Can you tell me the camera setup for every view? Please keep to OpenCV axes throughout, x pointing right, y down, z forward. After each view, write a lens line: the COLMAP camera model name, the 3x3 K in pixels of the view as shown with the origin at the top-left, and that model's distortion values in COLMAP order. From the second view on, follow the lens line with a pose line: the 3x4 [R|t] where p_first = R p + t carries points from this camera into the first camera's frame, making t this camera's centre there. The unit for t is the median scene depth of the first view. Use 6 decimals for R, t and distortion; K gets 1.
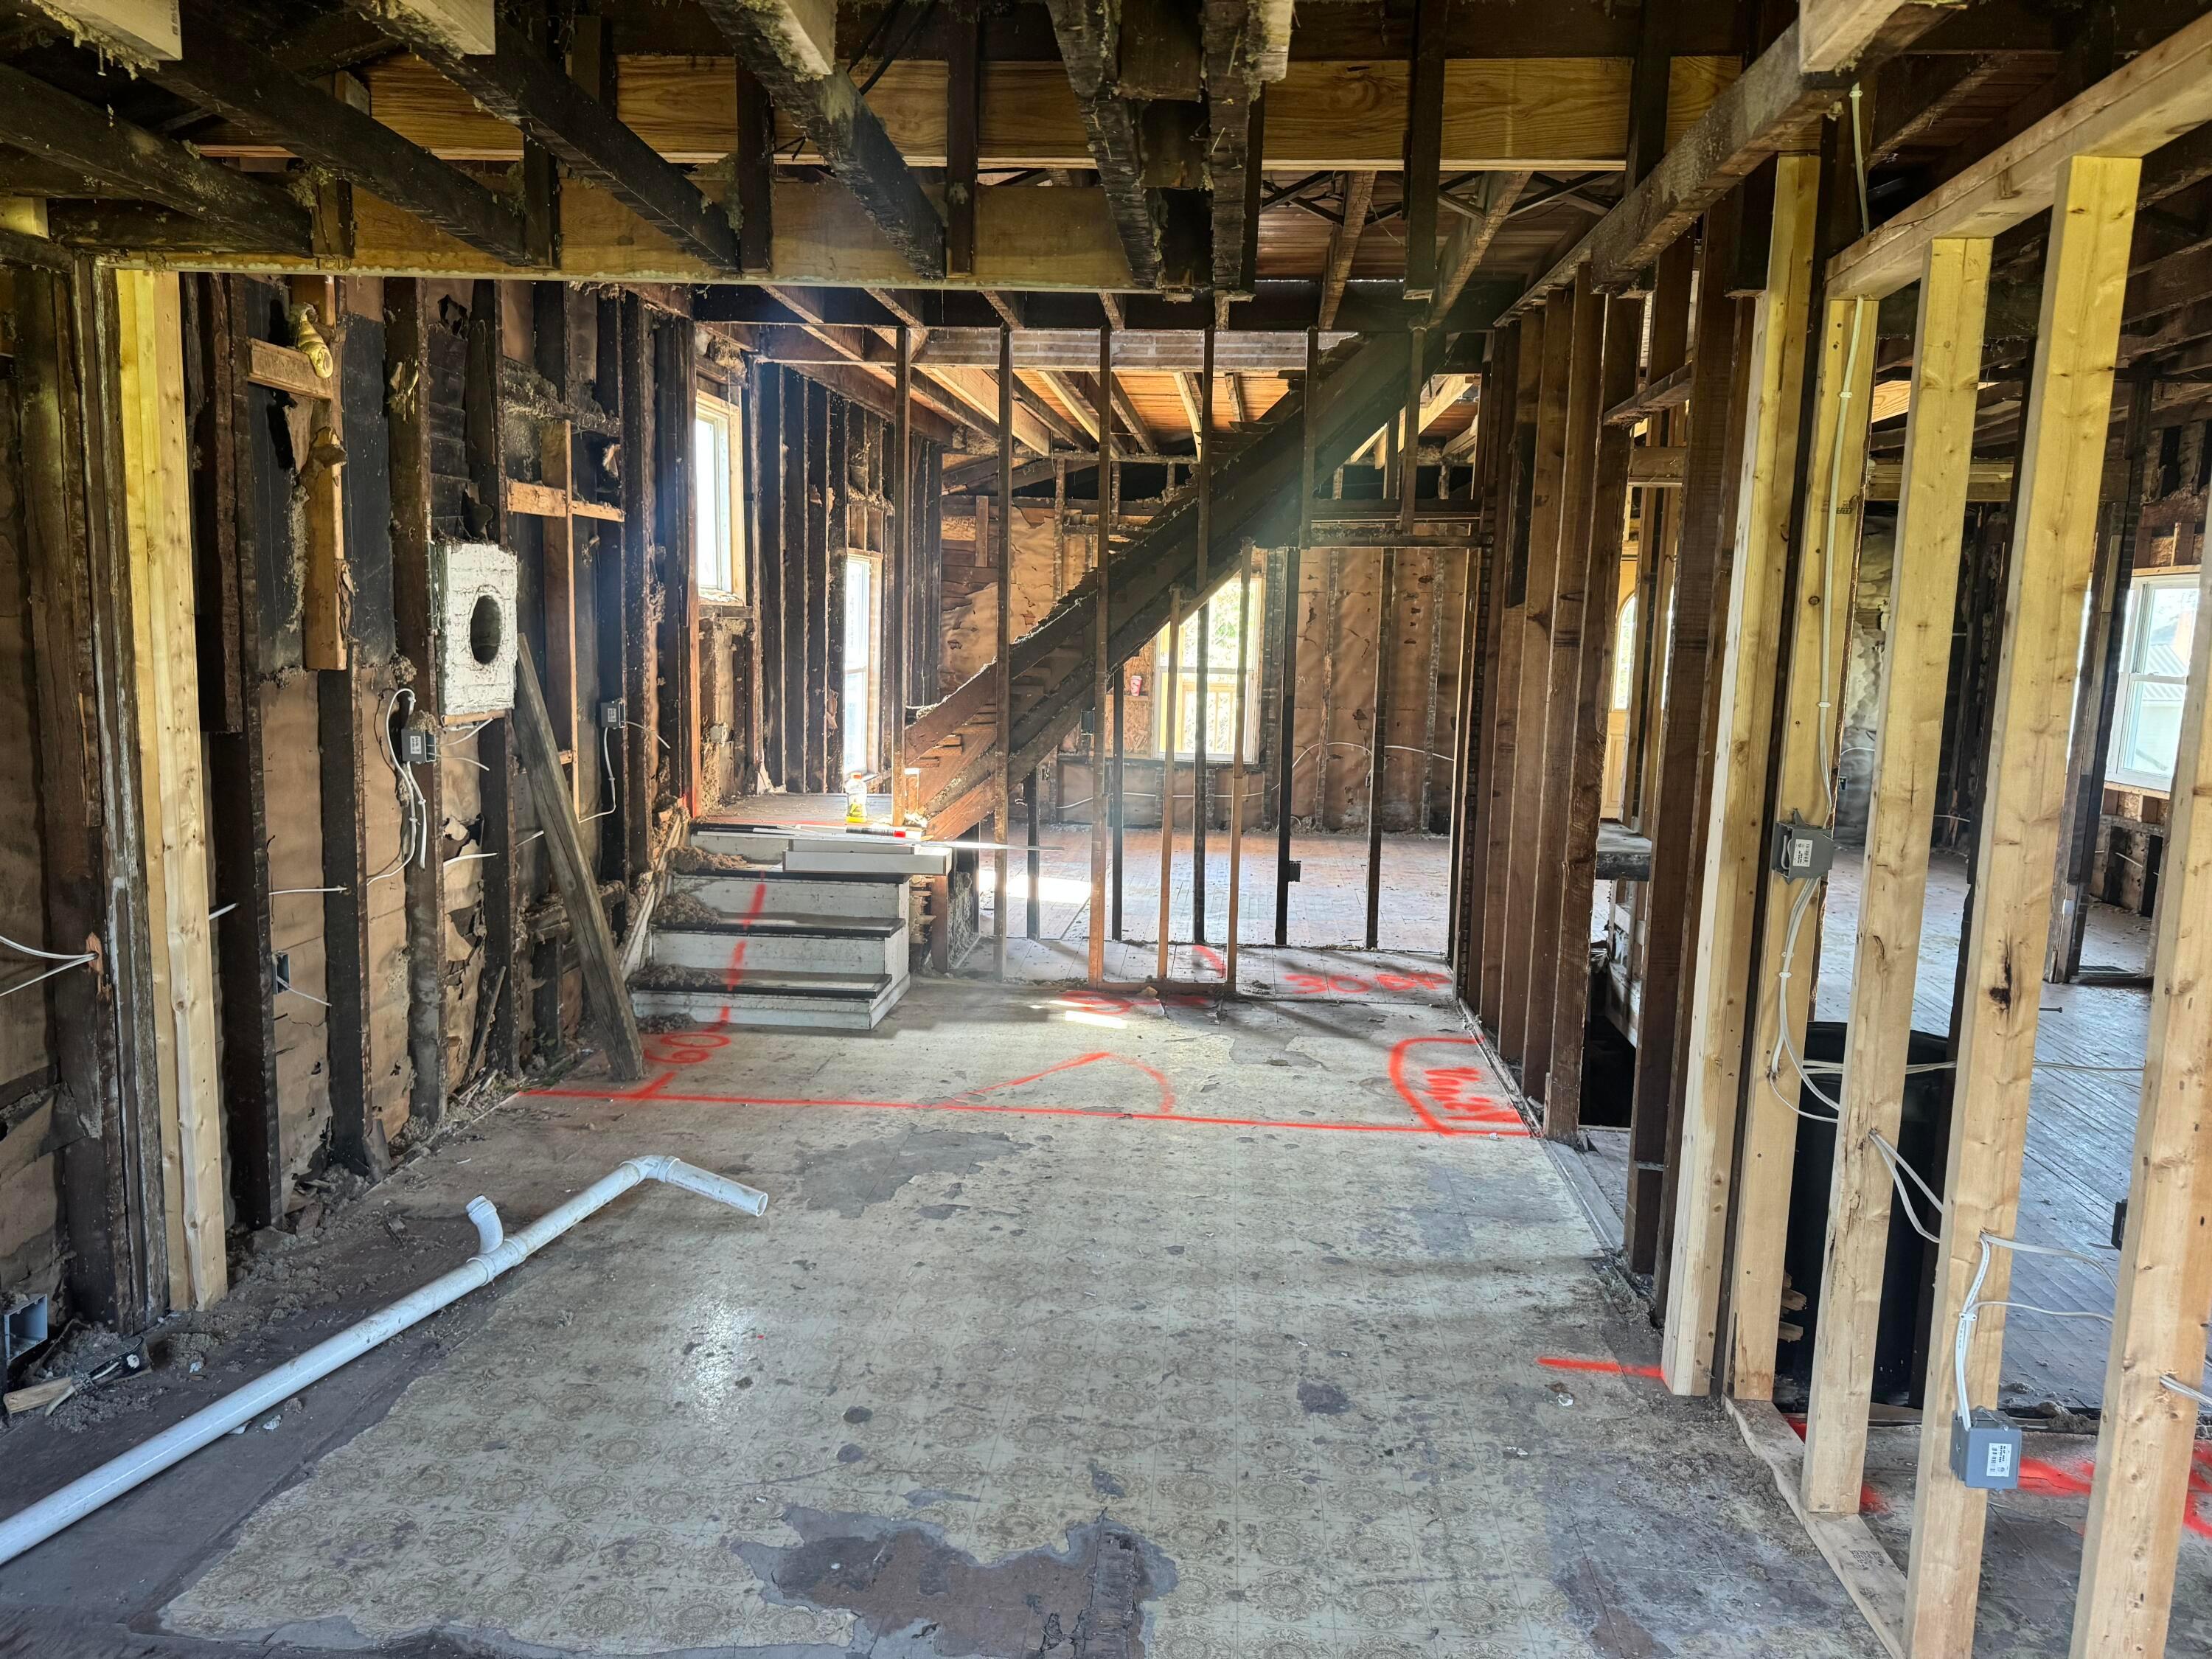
lens RADIAL K [[1538.7, 0, 1109.1], [0, 1538.7, 824.1], [0, 0, 1]] dist [0.034721, -0.038601]
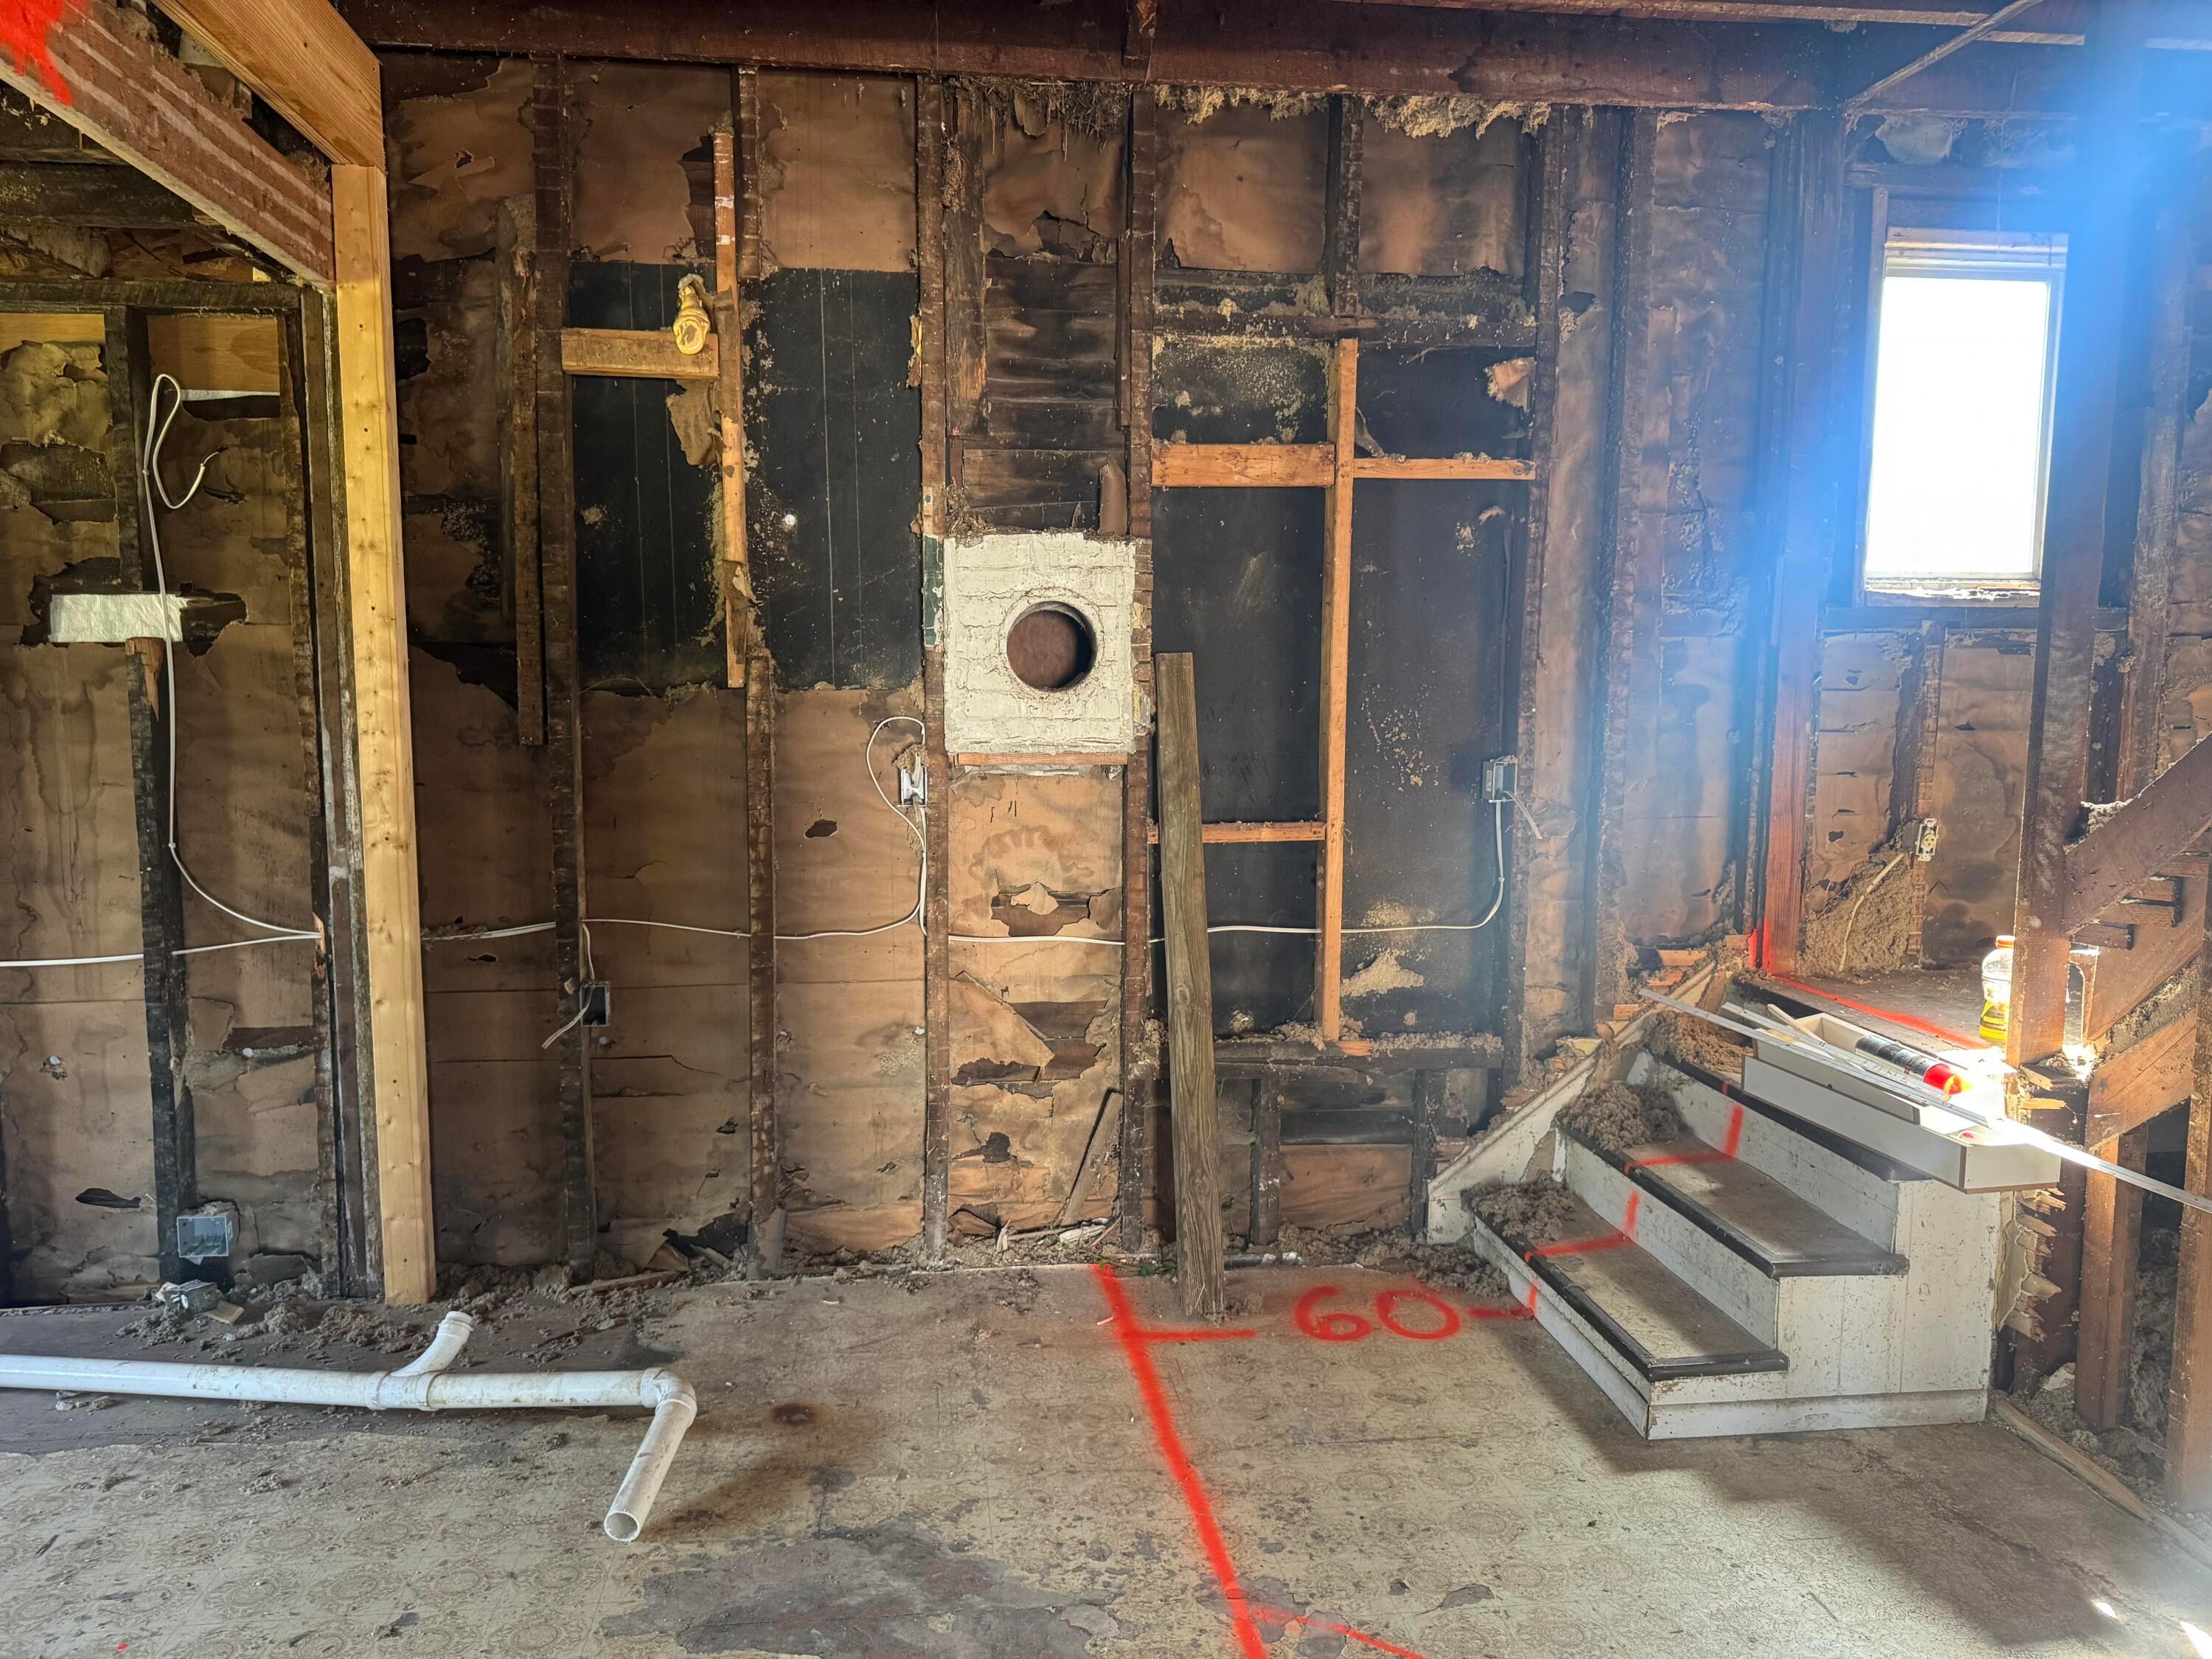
lens RADIAL K [[1538.7, 0, 1102.9], [0, 1538.7, 842.5], [0, 0, 1]] dist [0.034721, -0.038601]
pose [[0.203057, 0.085299, -0.975445, 0.401978], [-0.129860, 0.989744, 0.059517, -0.090671], [0.970518, 0.114586, 0.212051, 1.017691]]
